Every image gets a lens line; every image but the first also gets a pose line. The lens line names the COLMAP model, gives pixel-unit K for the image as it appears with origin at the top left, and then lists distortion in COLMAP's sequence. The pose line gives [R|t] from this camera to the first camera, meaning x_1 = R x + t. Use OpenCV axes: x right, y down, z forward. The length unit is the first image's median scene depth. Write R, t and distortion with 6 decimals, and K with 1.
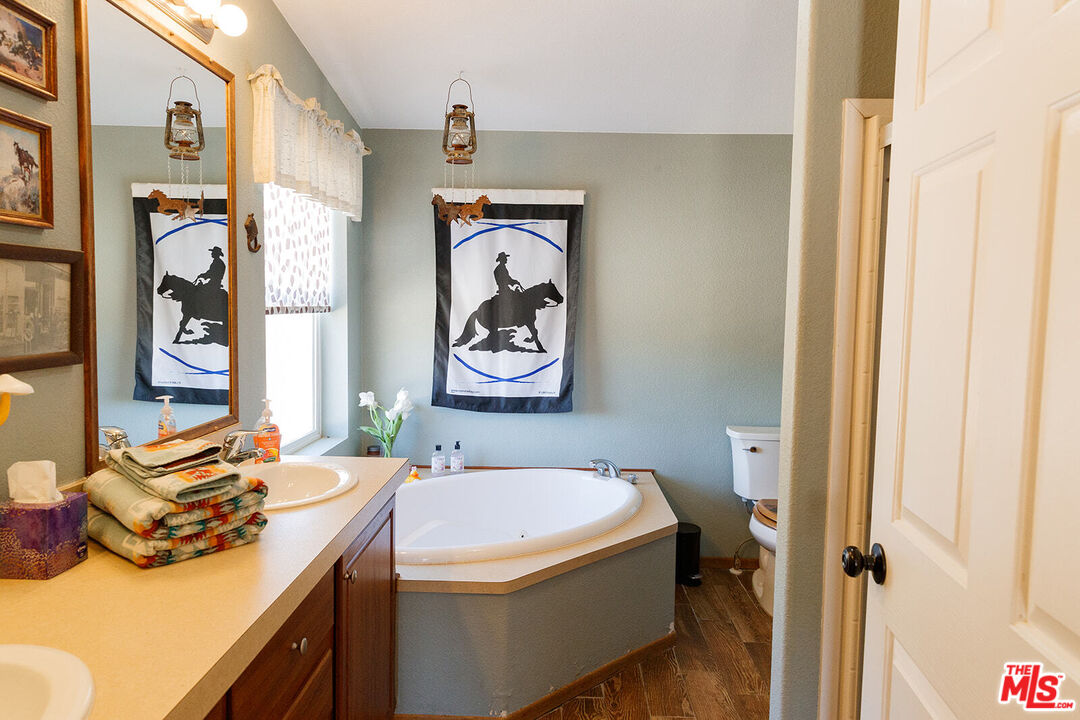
lens RADIAL K [[850.8, 0, 540.0], [0, 850.8, 360.0], [0, 0, 1]] dist [0.001277, 0.005160]
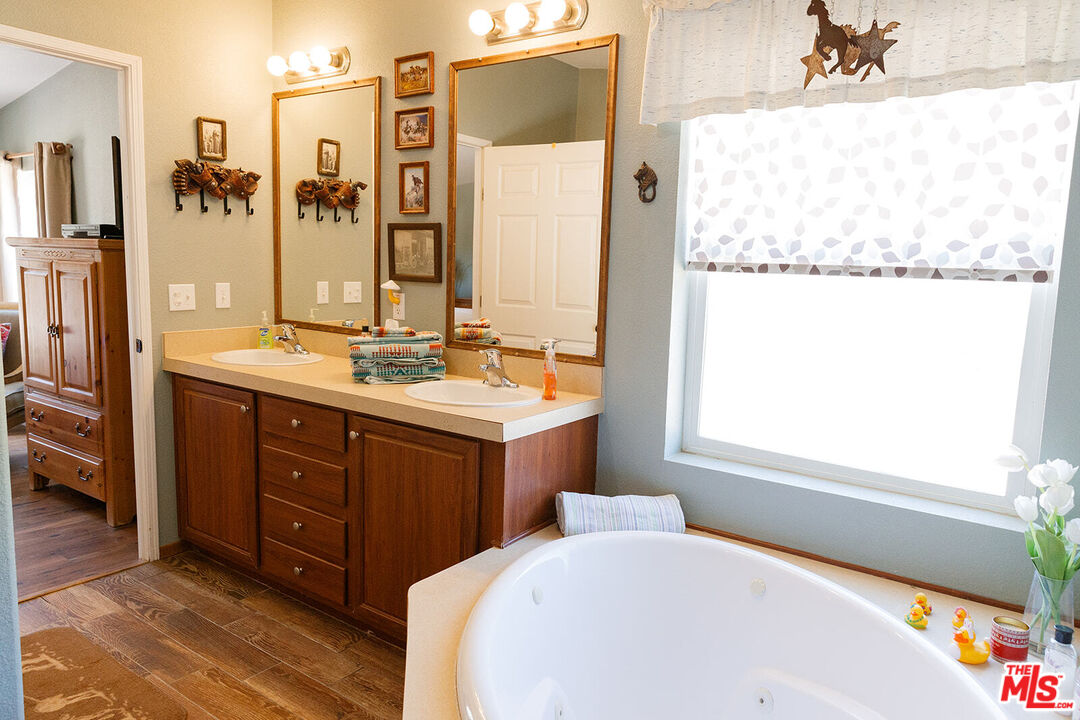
lens RADIAL K [[725.3, 0, 540.0], [0, 725.3, 360.0], [0, 0, 1]] dist [0.009491, 0.000141]
pose [[-0.682946, 0.046150, -0.729009, 0.506449], [-0.102031, 0.982192, 0.157761, -0.112479], [0.723308, 0.182124, -0.666076, 2.426375]]
